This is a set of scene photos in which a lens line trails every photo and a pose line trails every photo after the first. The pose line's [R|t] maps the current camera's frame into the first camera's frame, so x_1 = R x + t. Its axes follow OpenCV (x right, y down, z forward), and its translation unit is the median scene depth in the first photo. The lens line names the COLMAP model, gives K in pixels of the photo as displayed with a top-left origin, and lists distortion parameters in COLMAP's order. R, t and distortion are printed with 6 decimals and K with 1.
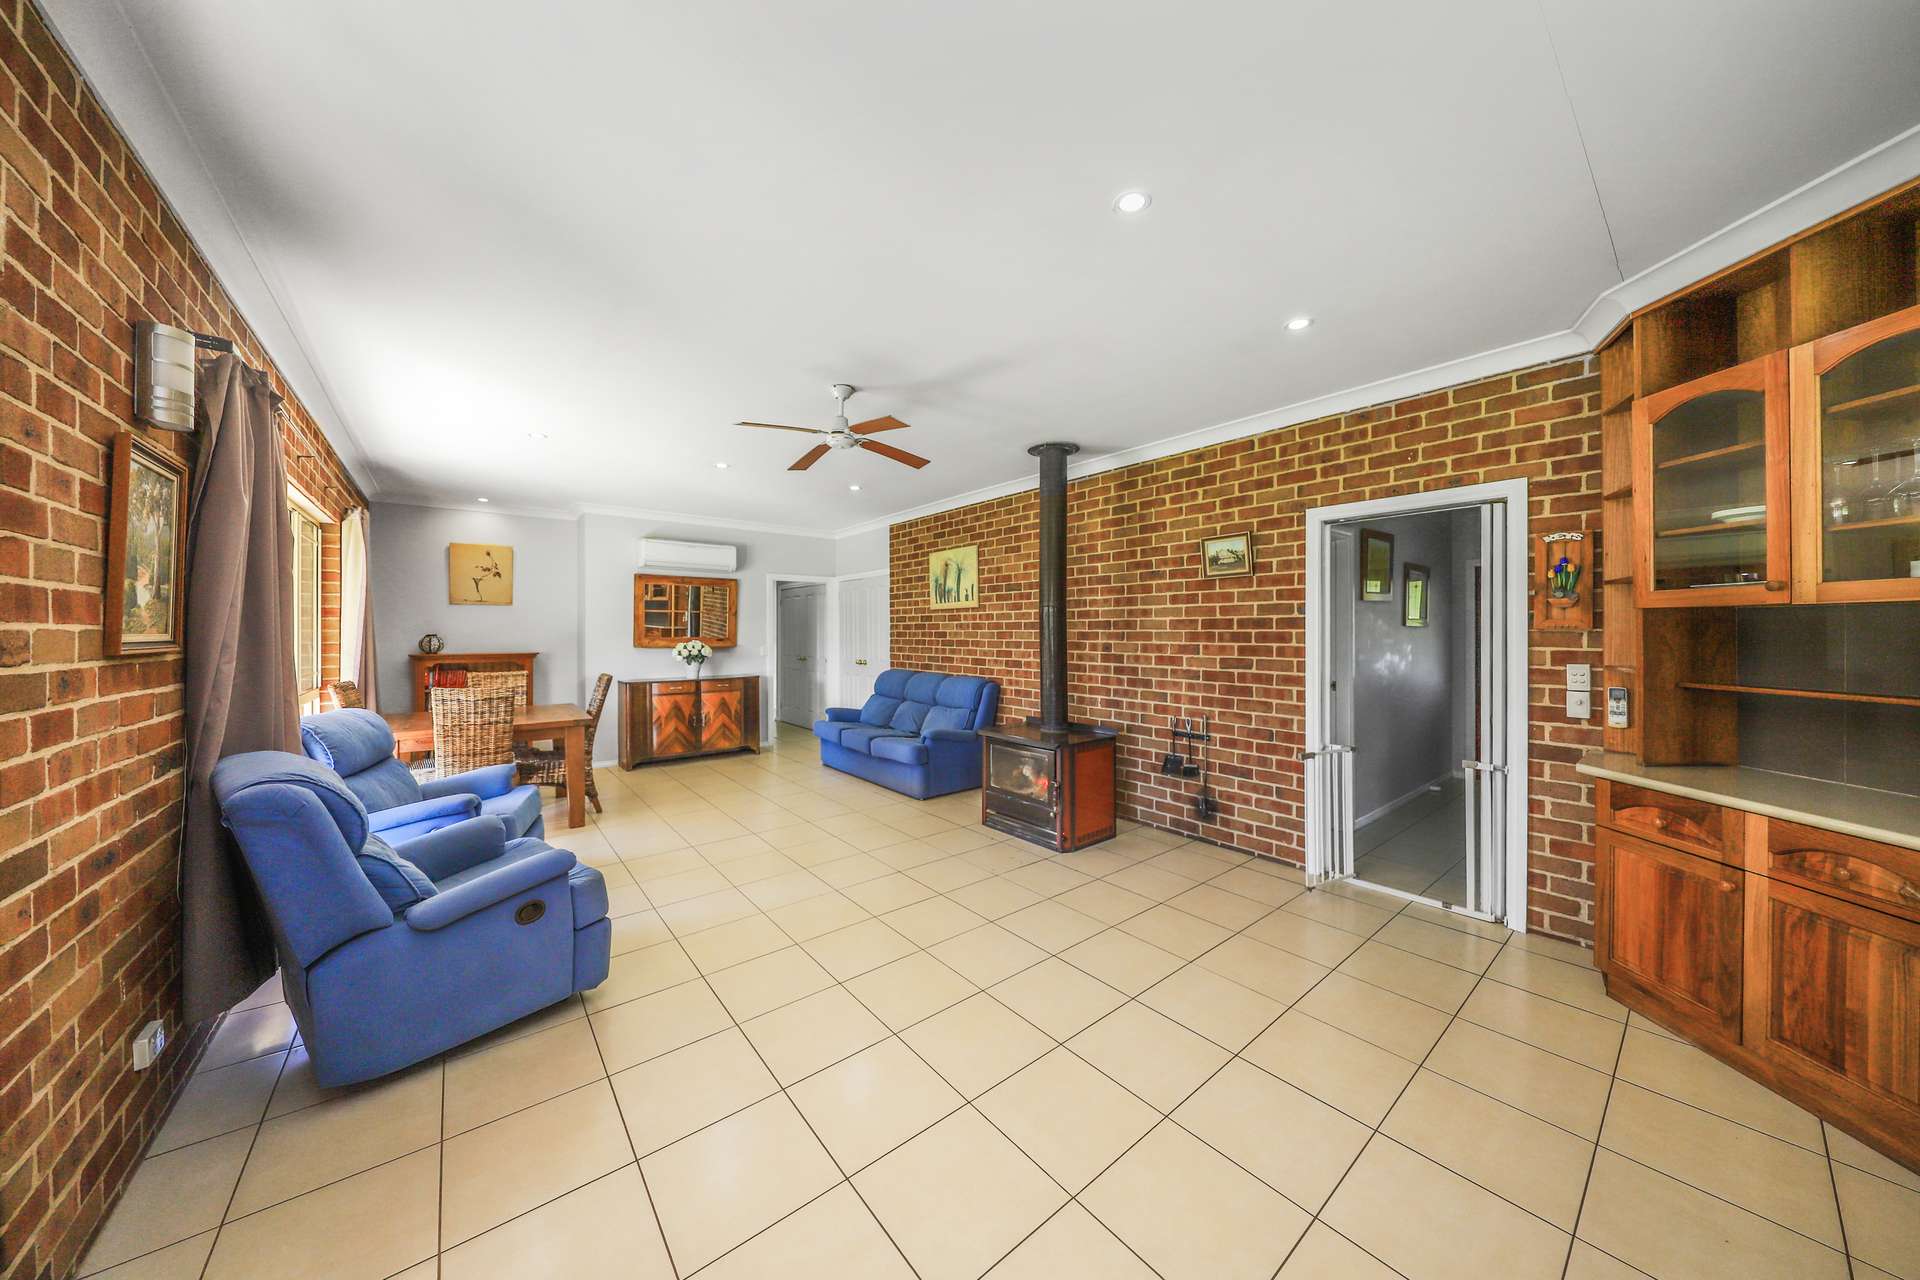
lens RADIAL K [[611.9, 0, 963.8], [0, 611.9, 634.0], [0, 0, 1]] dist [0.001447, -0.000402]
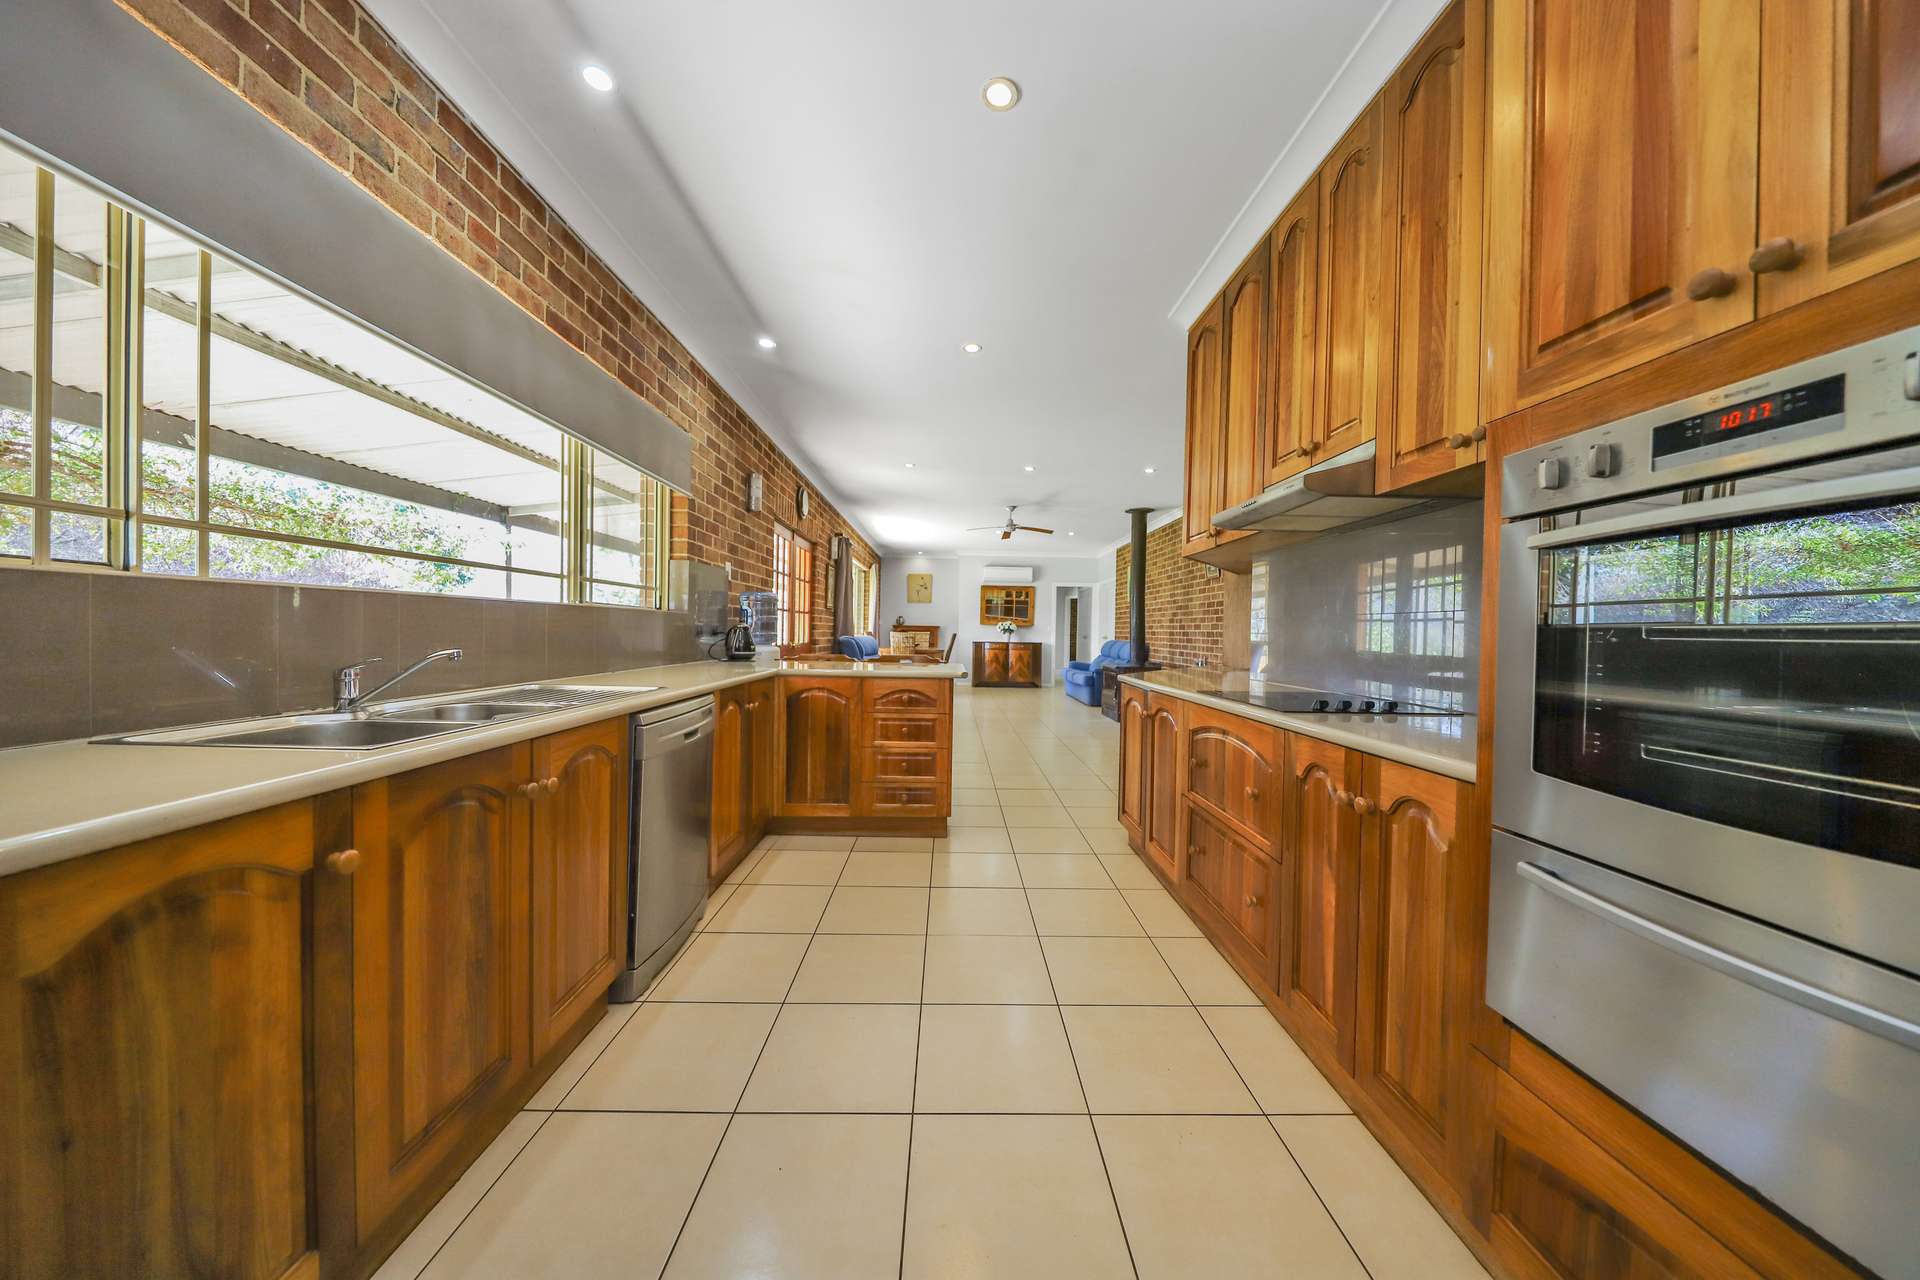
lens RADIAL K [[611.9, 0, 959.9], [0, 611.9, 637.1], [0, 0, 1]] dist [0.001447, -0.000402]
pose [[0.777935, 0.021175, -0.627988, 0.609980], [-0.021569, 0.999743, 0.006991, 0.050191], [0.627975, 0.008106, 0.778191, -0.516969]]
